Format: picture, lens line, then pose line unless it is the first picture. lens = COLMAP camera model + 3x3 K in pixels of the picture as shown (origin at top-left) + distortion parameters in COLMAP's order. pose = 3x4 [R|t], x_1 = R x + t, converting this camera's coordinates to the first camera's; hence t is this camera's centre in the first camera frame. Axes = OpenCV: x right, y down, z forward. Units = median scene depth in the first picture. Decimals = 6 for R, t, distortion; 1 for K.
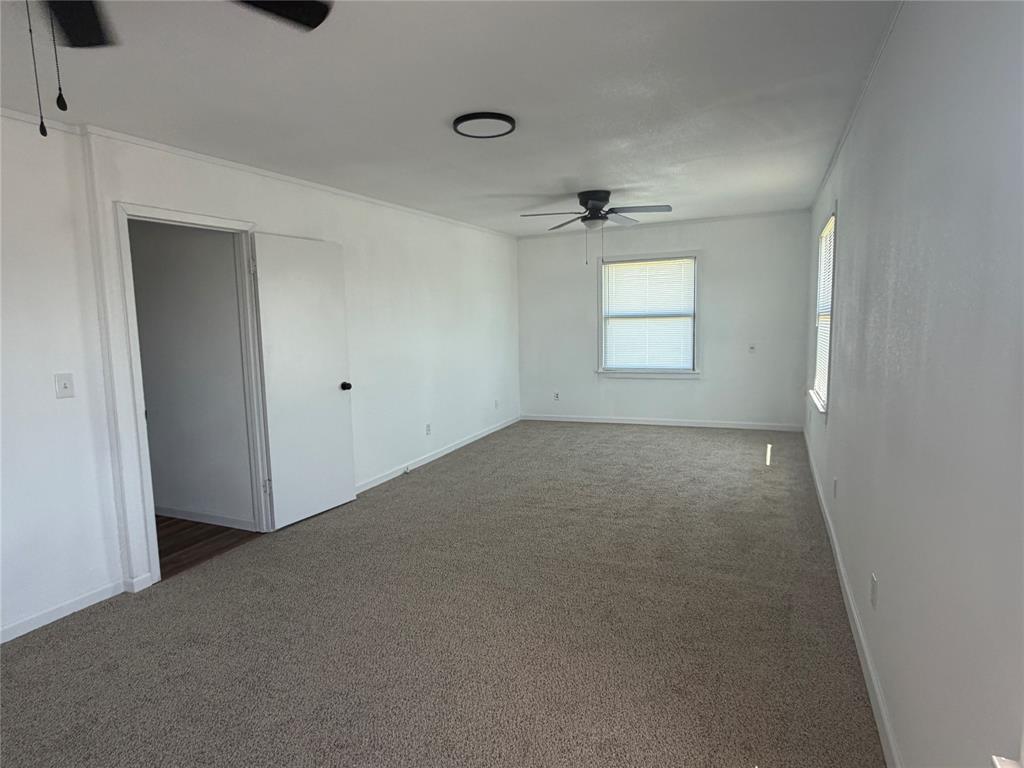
lens RADIAL K [[568.5, 0, 515.6], [0, 568.5, 383.2], [0, 0, 1]] dist [-0.001788, 0.001630]
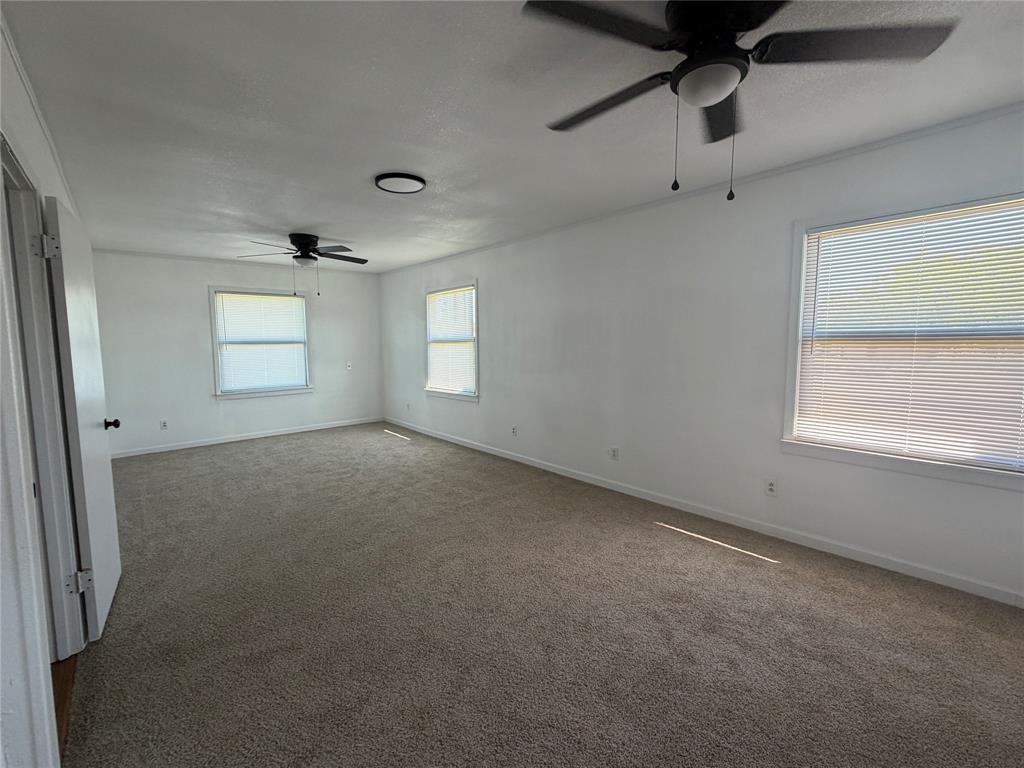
lens RADIAL K [[444.1, 0, 514.0], [0, 444.1, 377.6], [0, 0, 1]] dist [-0.000581, 0.000361]
pose [[0.437289, -0.056624, 0.897537, -0.894093], [0.102984, 0.994604, 0.012572, -0.014013], [-0.893405, 0.086934, 0.440761, 0.386856]]
